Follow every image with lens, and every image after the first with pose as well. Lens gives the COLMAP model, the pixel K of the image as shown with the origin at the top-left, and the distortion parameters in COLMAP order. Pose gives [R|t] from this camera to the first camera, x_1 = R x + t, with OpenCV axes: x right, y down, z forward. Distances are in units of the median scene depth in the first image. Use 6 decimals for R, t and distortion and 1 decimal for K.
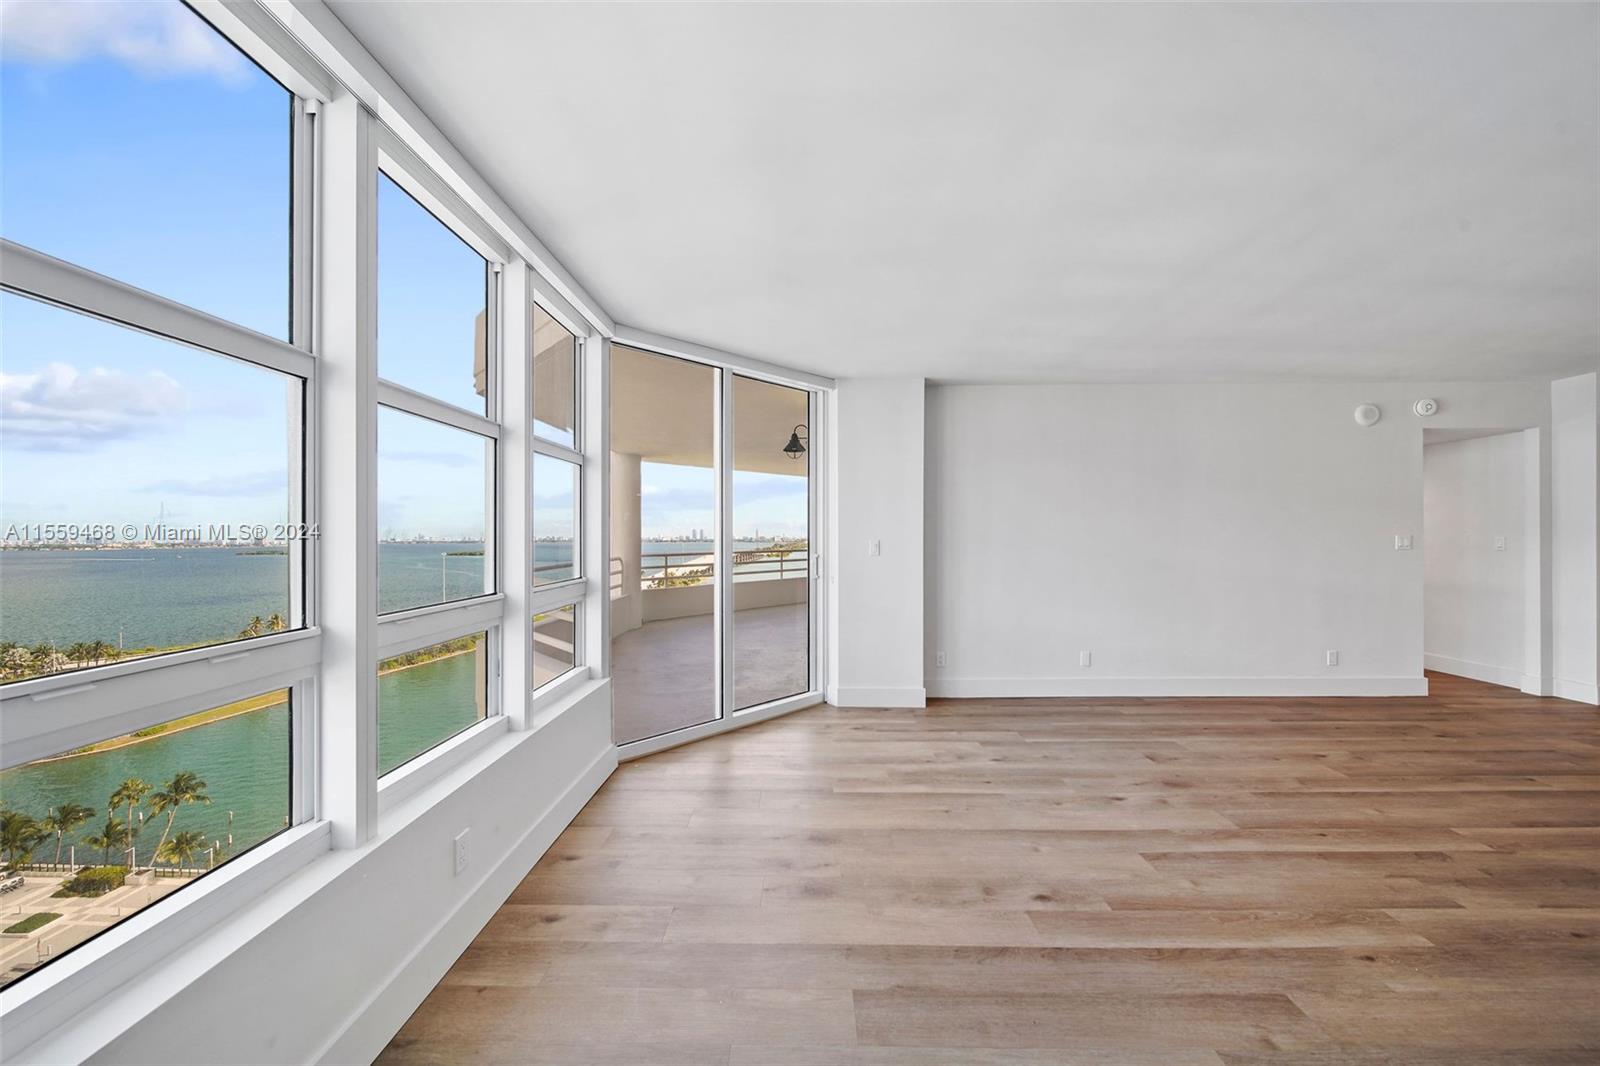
lens RADIAL K [[572.4, 0, 796.2], [0, 572.4, 525.0], [0, 0, 1]] dist [-0.000321, -0.000072]
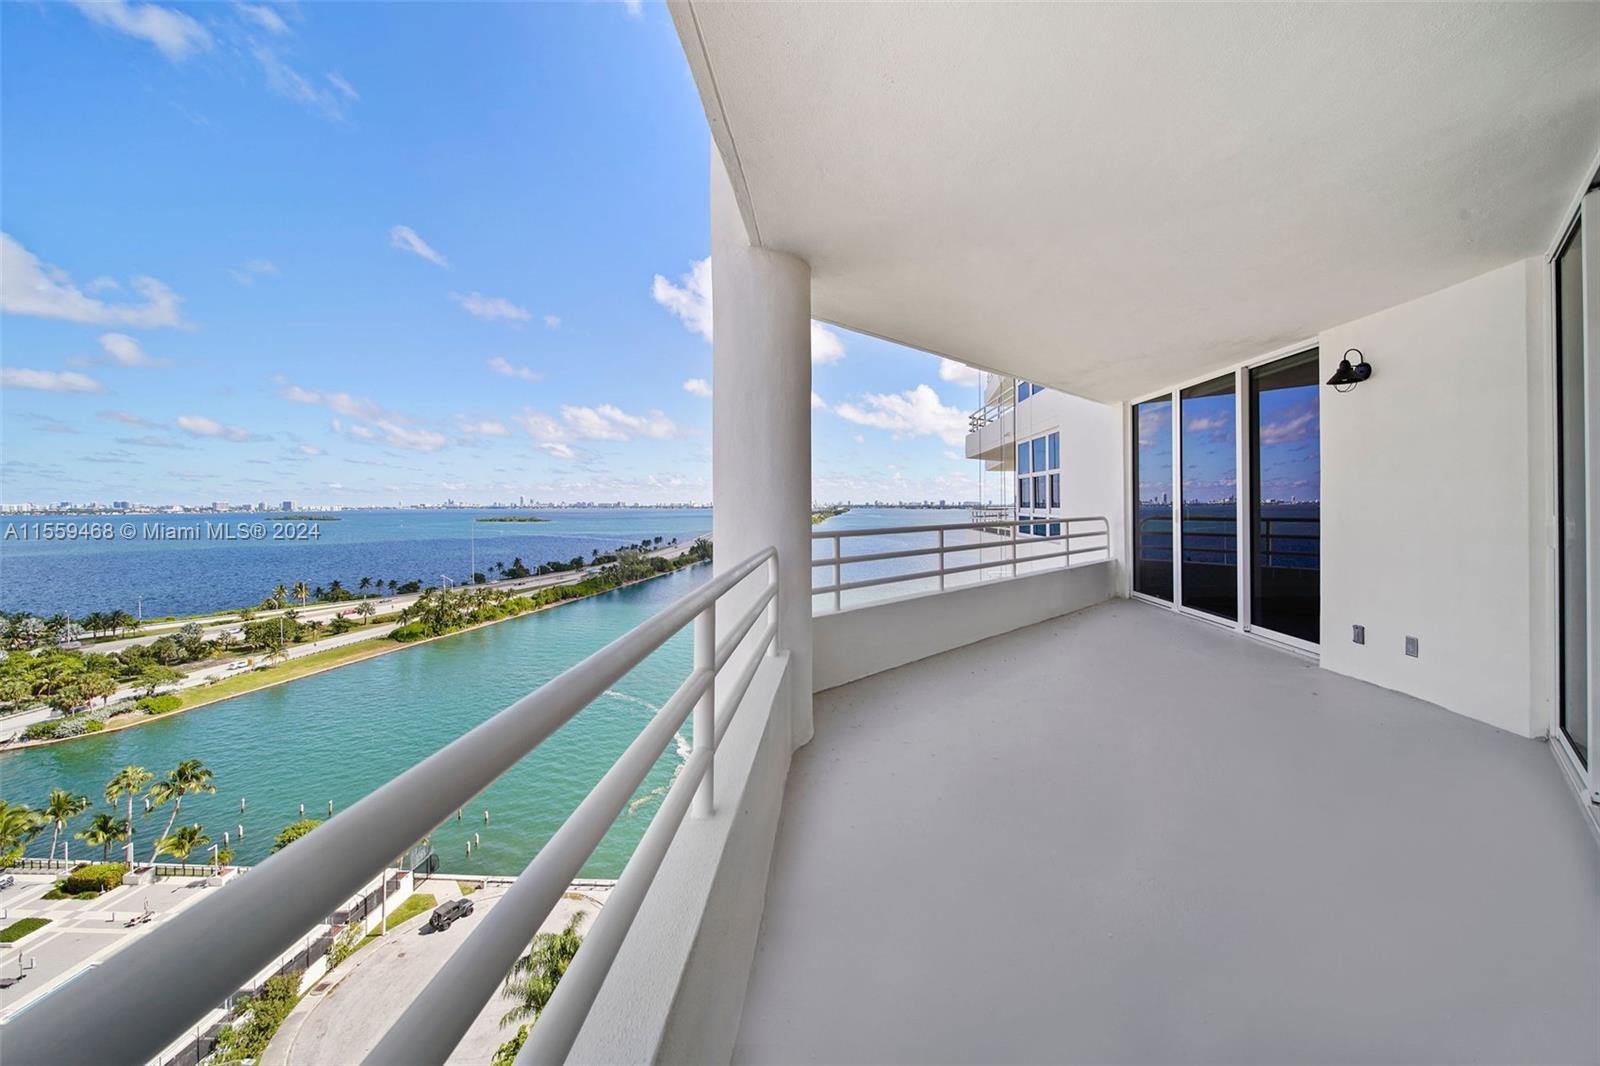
lens RADIAL K [[578.8, 0, 809.1], [0, 578.8, 502.0], [0, 0, 1]] dist [0.000396, -0.000260]
pose [[0.999638, 0.001994, -0.026816, -0.061119], [-0.001489, 0.999821, 0.018846, 0.002875], [0.026849, -0.018799, 0.999463, 0.122510]]
